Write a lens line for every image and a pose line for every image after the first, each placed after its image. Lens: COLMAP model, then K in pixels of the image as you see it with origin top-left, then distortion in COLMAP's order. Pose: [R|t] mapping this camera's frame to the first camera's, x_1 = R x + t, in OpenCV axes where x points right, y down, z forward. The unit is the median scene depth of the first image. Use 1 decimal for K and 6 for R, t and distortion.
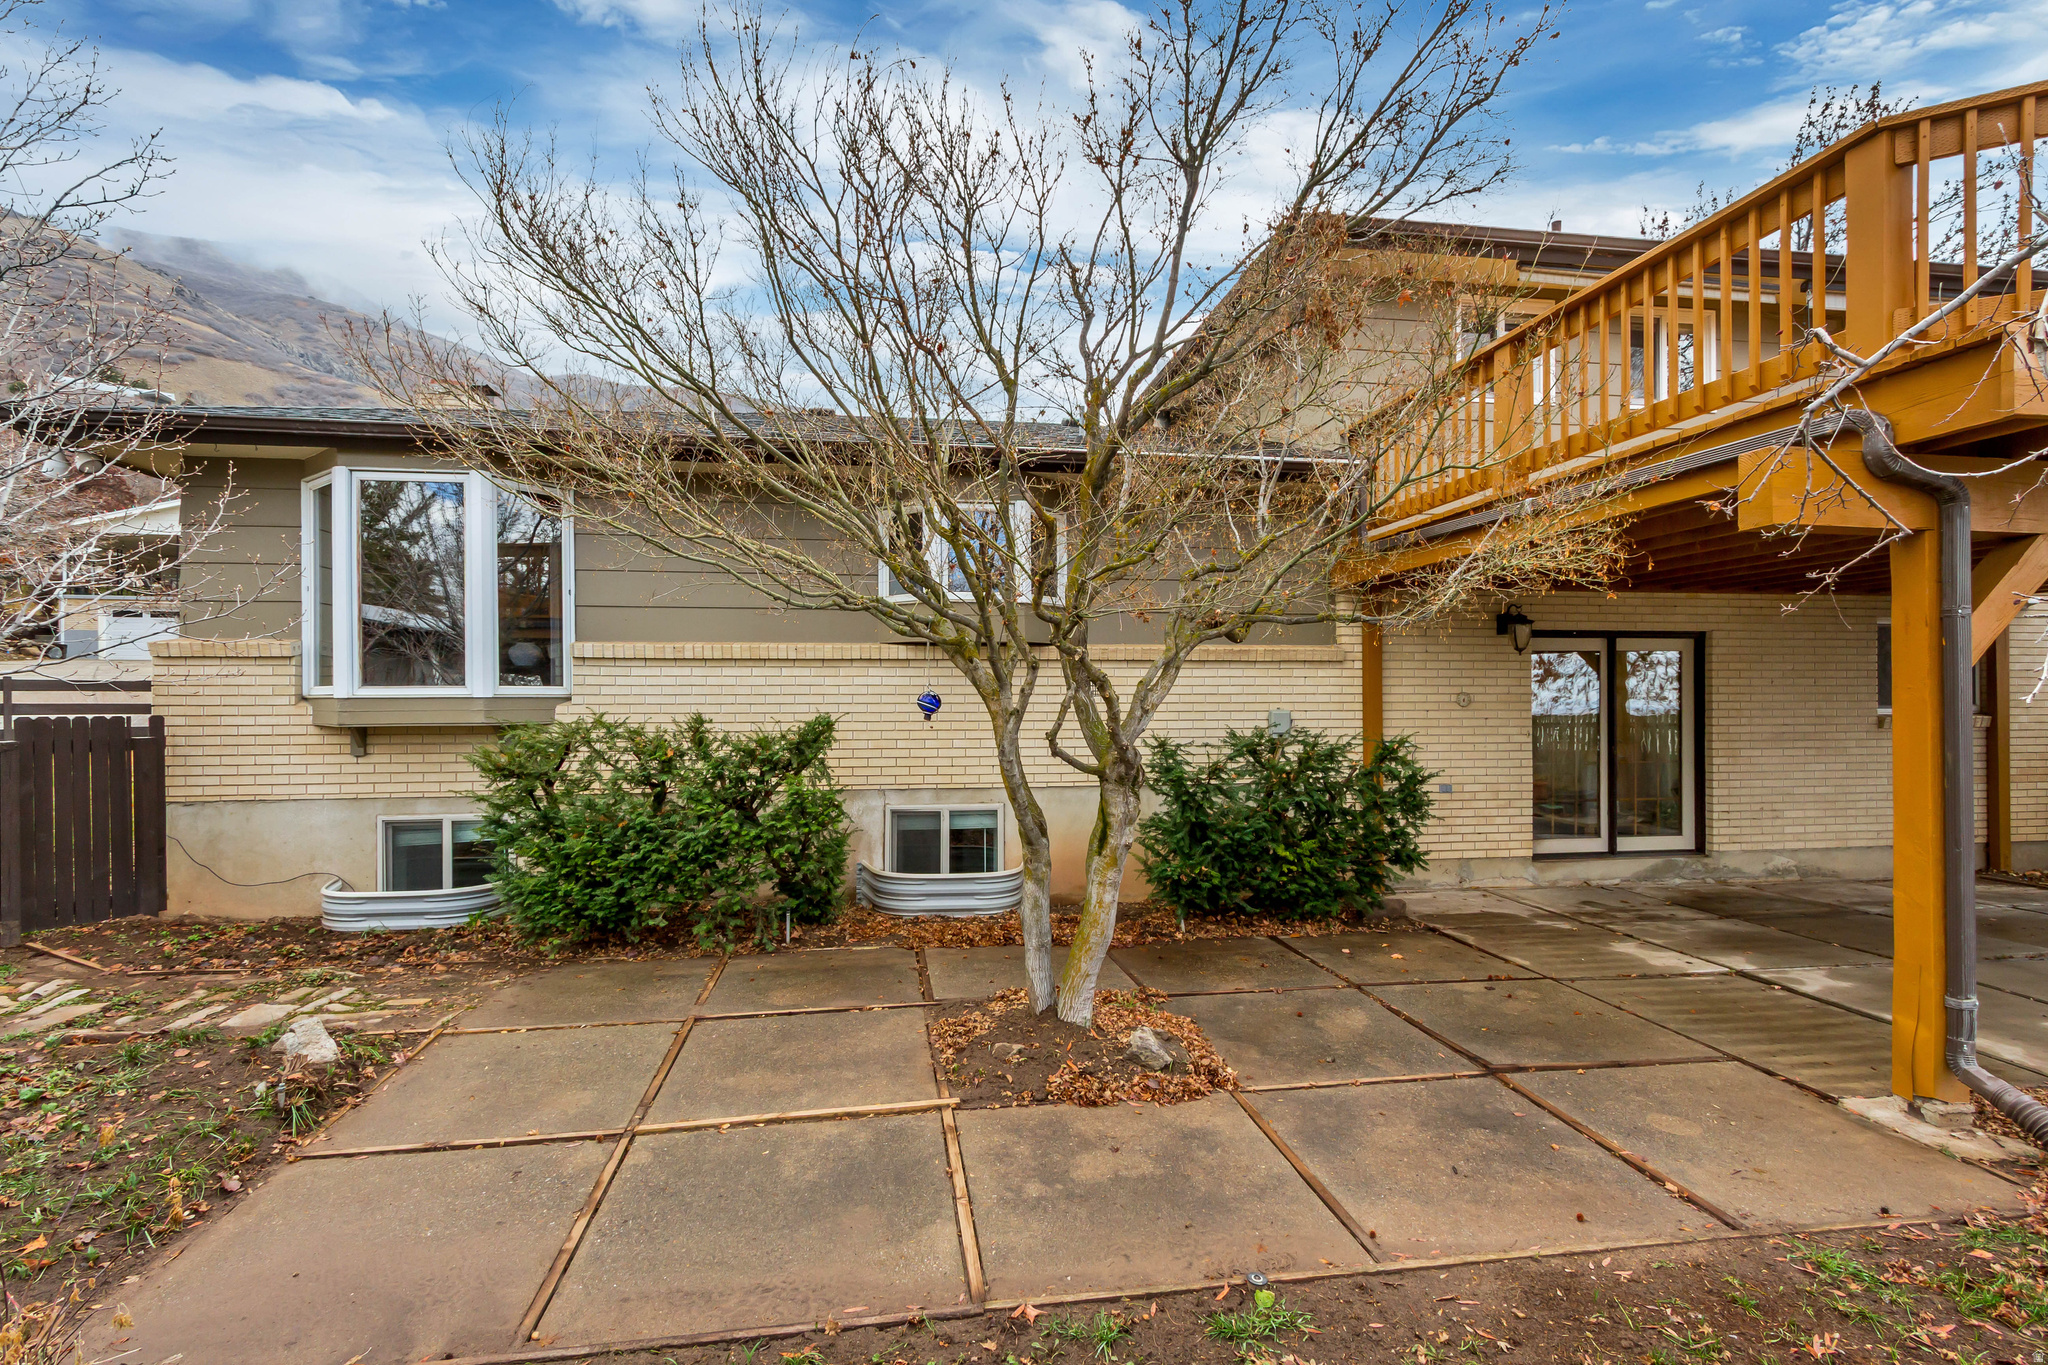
lens RADIAL K [[969.0, 0, 1031.2], [0, 969.0, 686.4], [0, 0, 1]] dist [-0.003535, 0.000140]
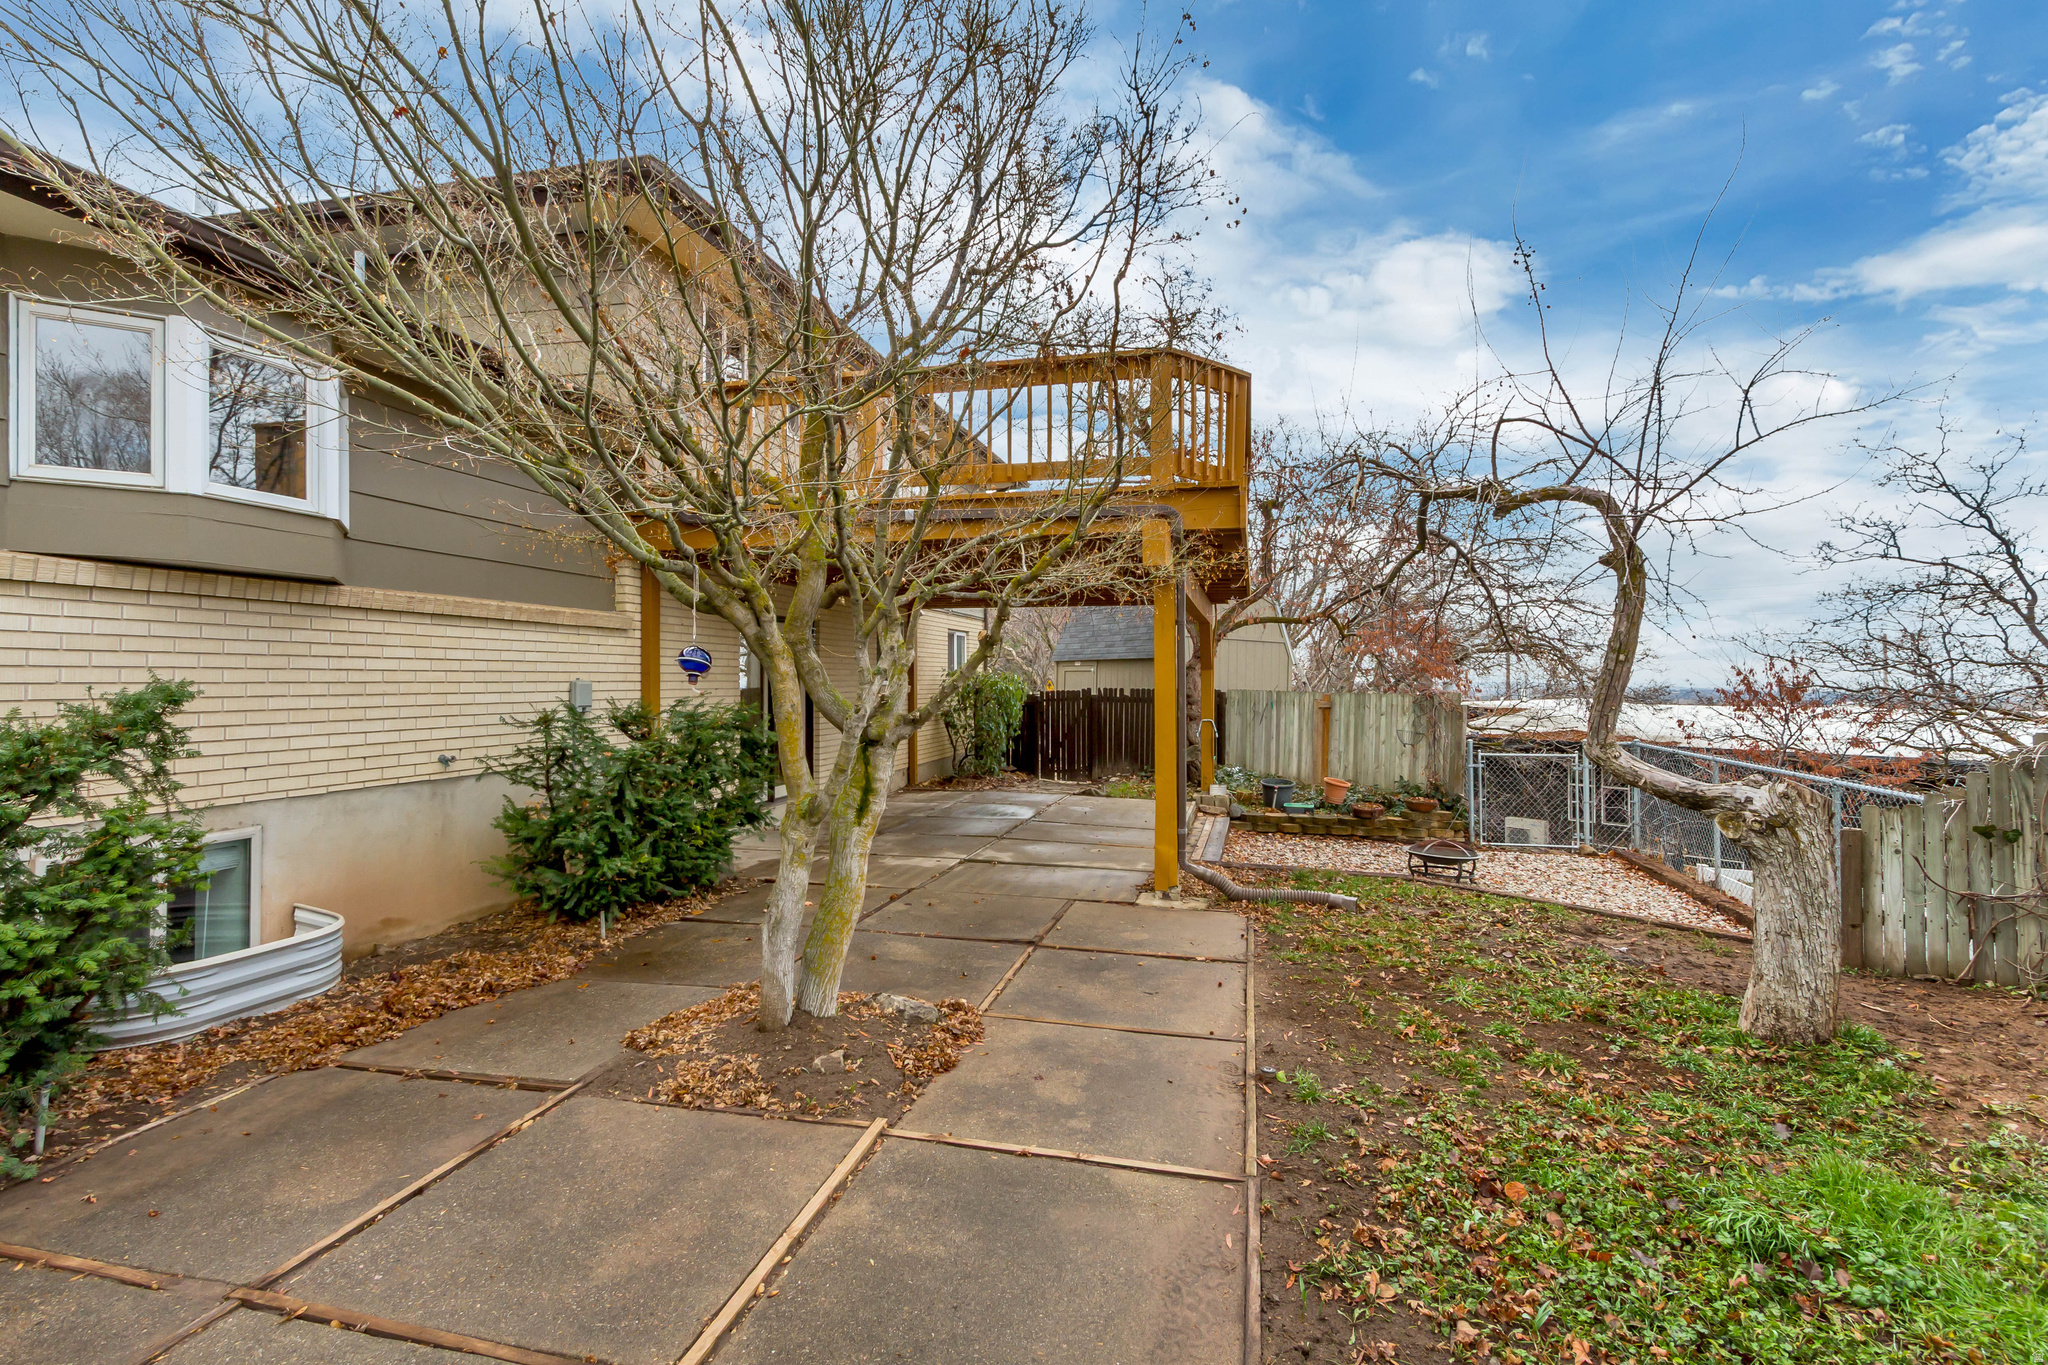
lens RADIAL K [[969.0, 0, 1034.3], [0, 969.0, 678.2], [0, 0, 1]] dist [-0.003535, 0.000140]
pose [[0.357245, 0.002664, 0.934007, -0.658263], [-0.009840, 0.999951, 0.000911, 0.026330], [-0.933959, -0.009516, 0.357254, 0.450425]]
